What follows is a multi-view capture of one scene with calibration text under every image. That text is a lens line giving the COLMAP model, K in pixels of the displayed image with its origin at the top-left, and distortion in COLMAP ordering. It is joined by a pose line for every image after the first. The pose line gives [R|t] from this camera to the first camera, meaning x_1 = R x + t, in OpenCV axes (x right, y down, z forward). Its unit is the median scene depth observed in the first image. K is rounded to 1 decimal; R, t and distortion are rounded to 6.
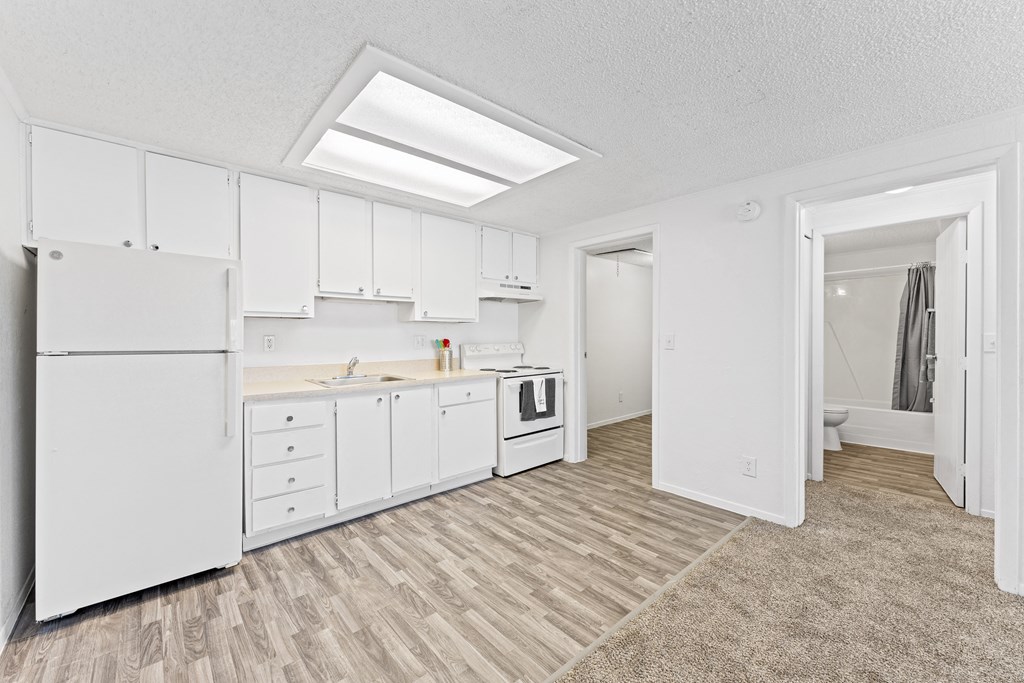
lens RADIAL K [[397.3, 0, 512.0], [0, 397.3, 341.5], [0, 0, 1]] dist [0.001746, 0.000047]
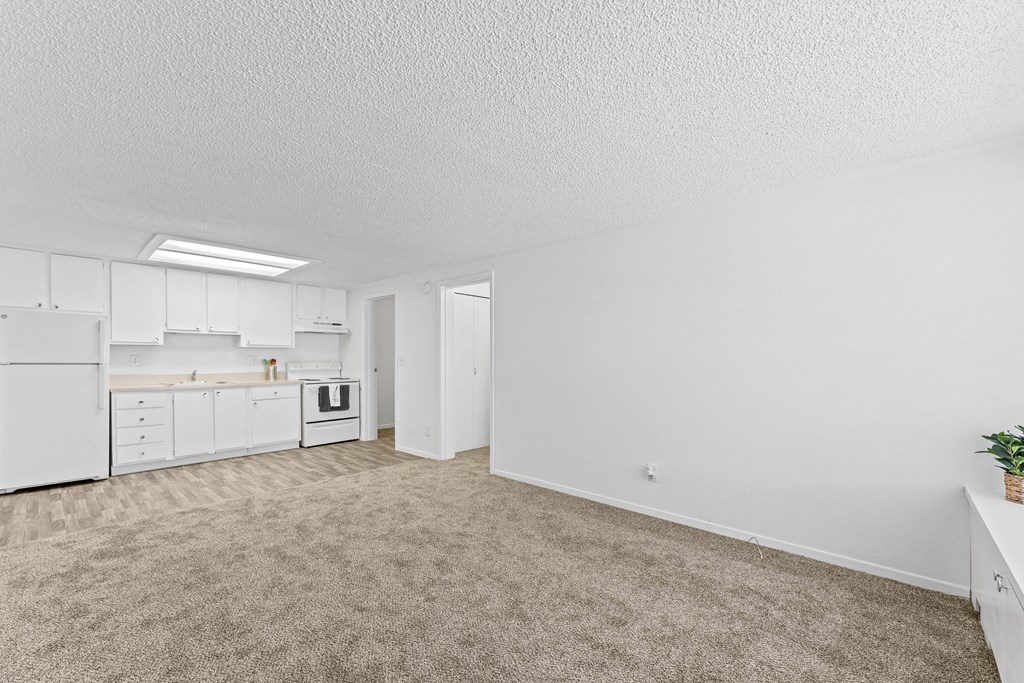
lens RADIAL K [[418.3, 0, 525.7], [0, 418.3, 367.4], [0, 0, 1]] dist [-0.000421, 0.000005]
pose [[0.993367, 0.001944, 0.114973, 0.727696], [-0.002752, 0.999973, 0.006869, 0.014377], [-0.114957, -0.007140, 0.993345, -0.822591]]
